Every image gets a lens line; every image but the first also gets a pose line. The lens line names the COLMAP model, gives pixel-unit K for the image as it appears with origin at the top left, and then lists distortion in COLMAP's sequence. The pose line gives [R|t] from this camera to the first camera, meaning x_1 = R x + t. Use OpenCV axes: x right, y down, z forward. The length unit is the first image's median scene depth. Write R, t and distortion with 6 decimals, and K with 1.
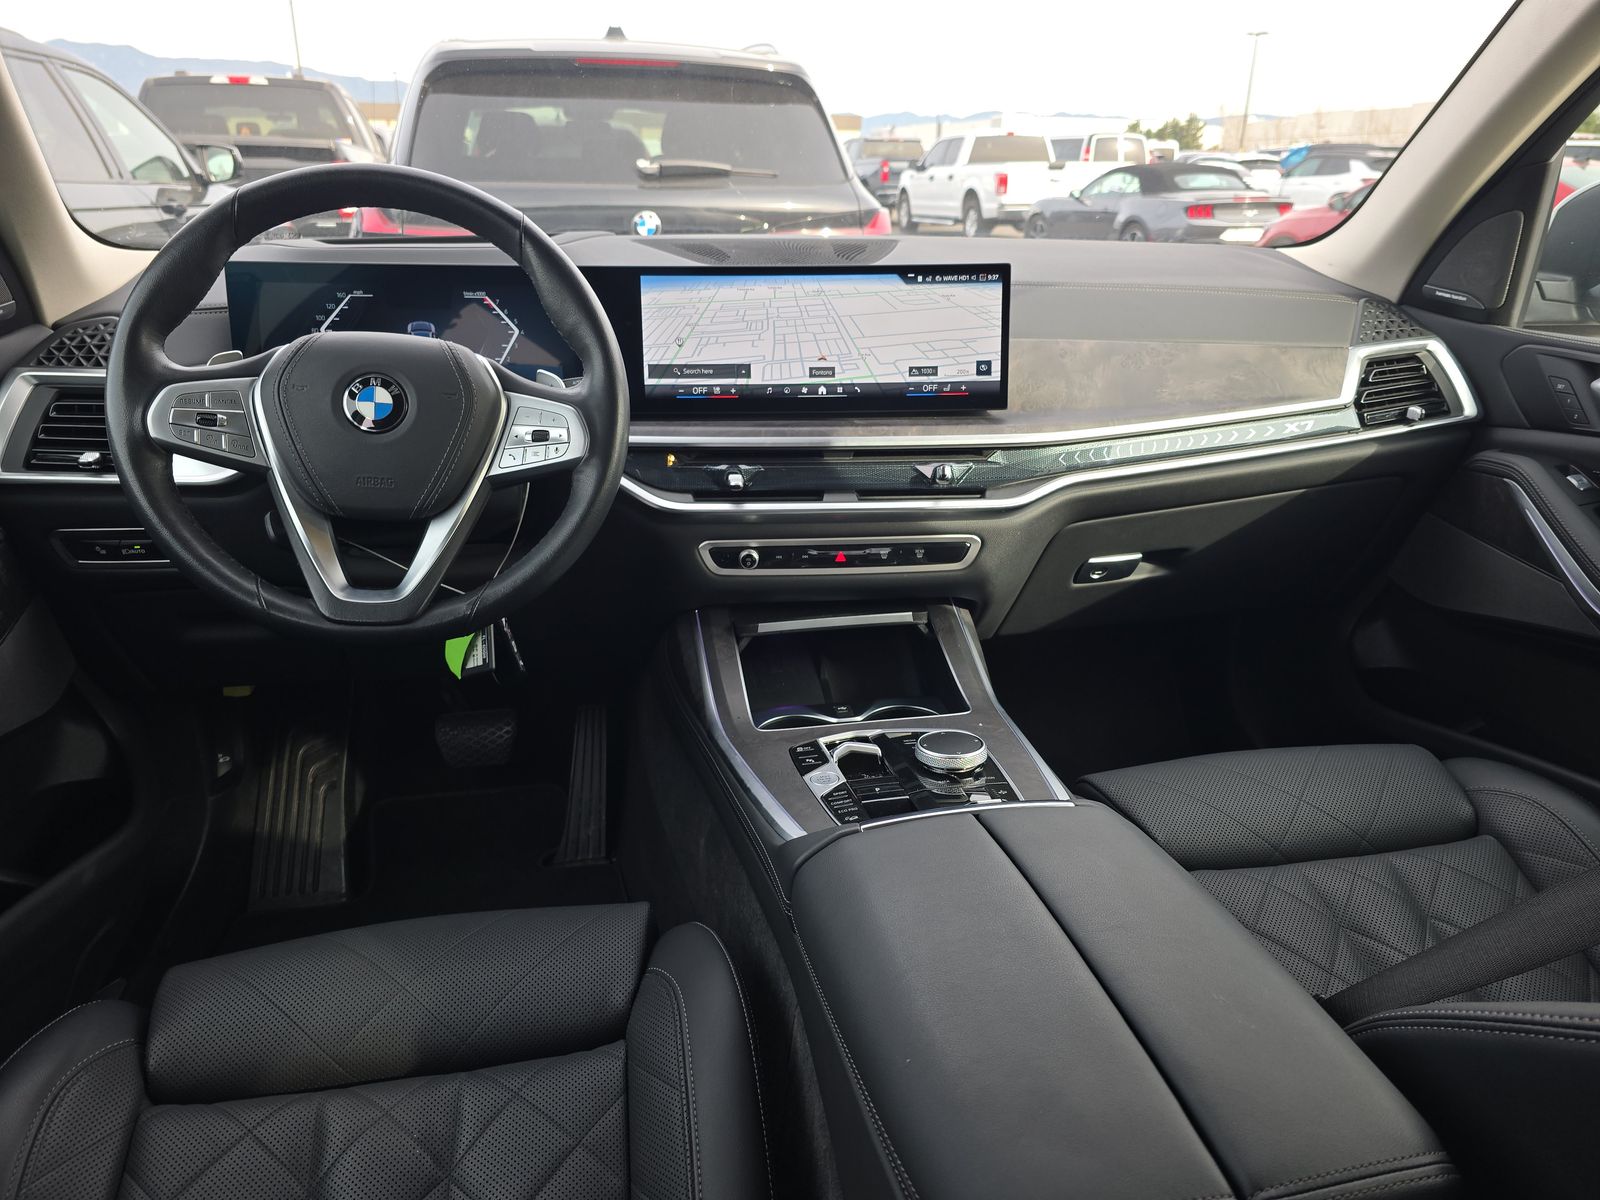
lens RADIAL K [[1076.3, 0, 800.0], [0, 1076.3, 600.0], [0, 0, 1]] dist [0.058157, -0.060179]
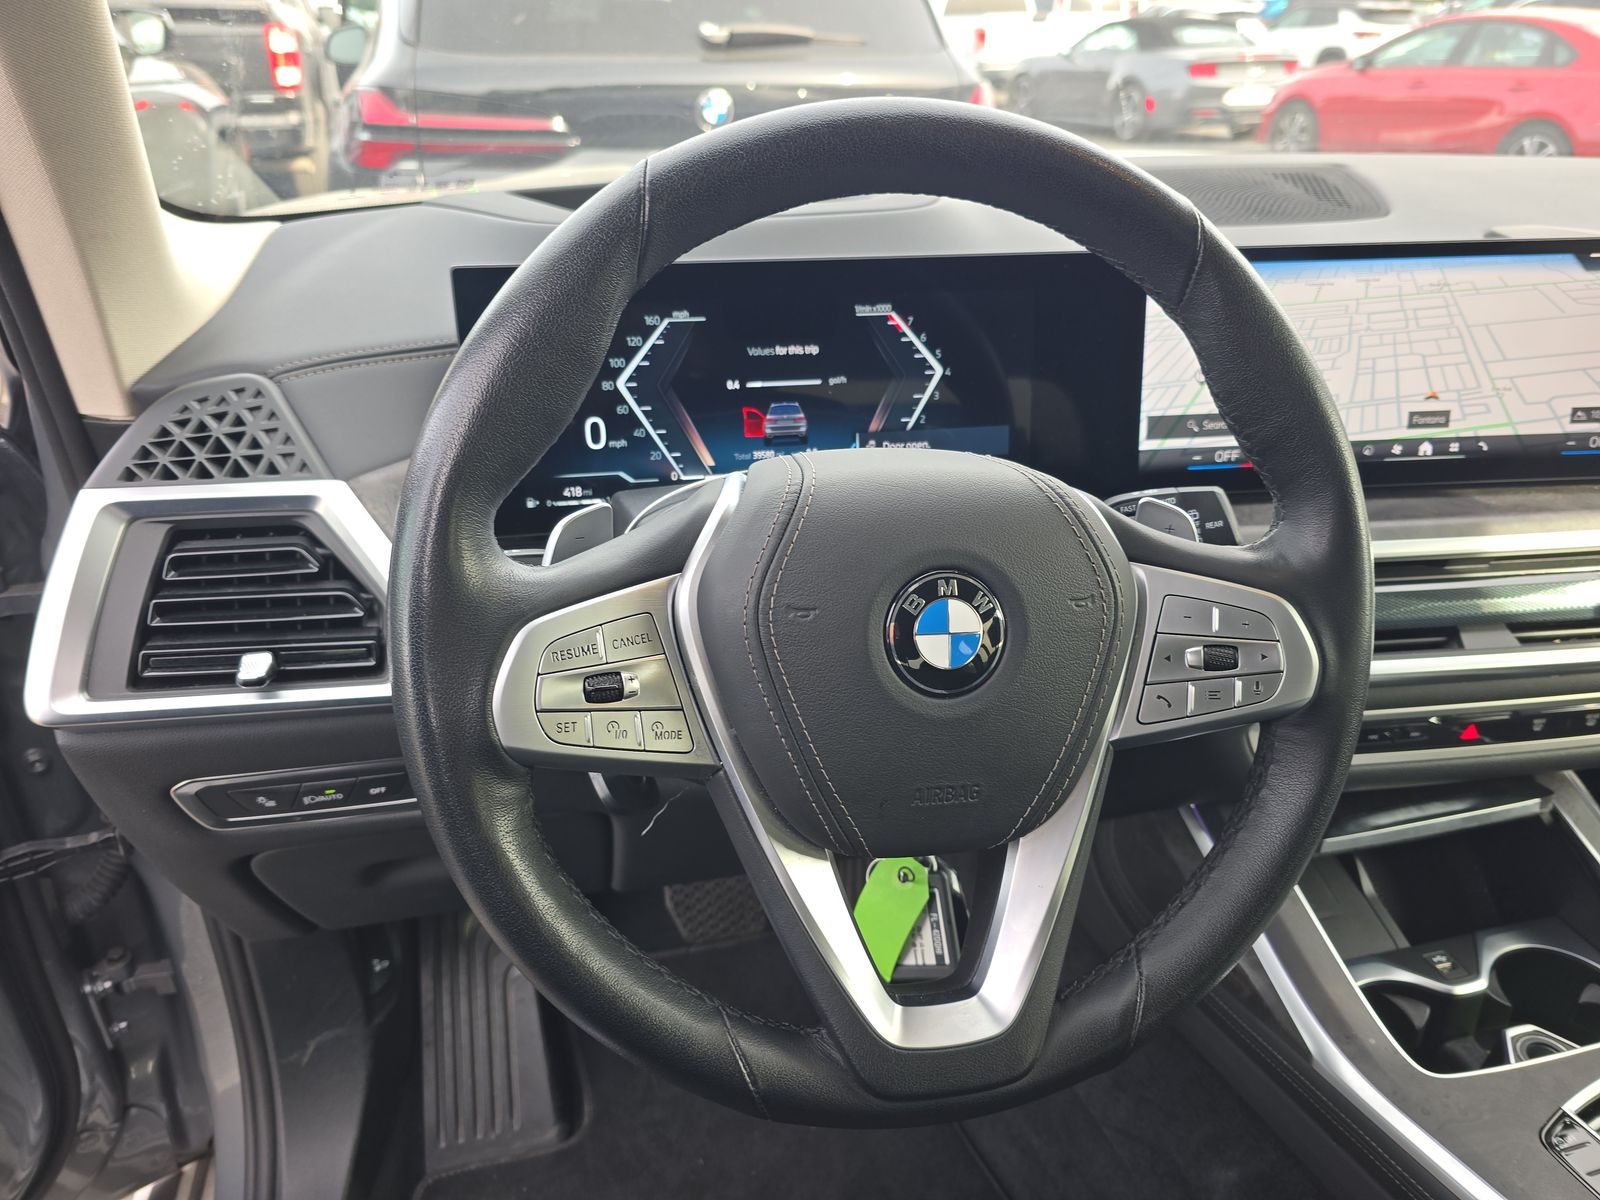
lens RADIAL K [[1087.2, 0, 800.0], [0, 1087.2, 600.0], [0, 0, 1]] dist [0.051606, -0.061862]
pose [[0.998571, -0.030891, 0.043604, -0.357787], [0.026079, 0.993926, 0.106912, -0.186402], [-0.046642, -0.105622, 0.993312, 0.402943]]
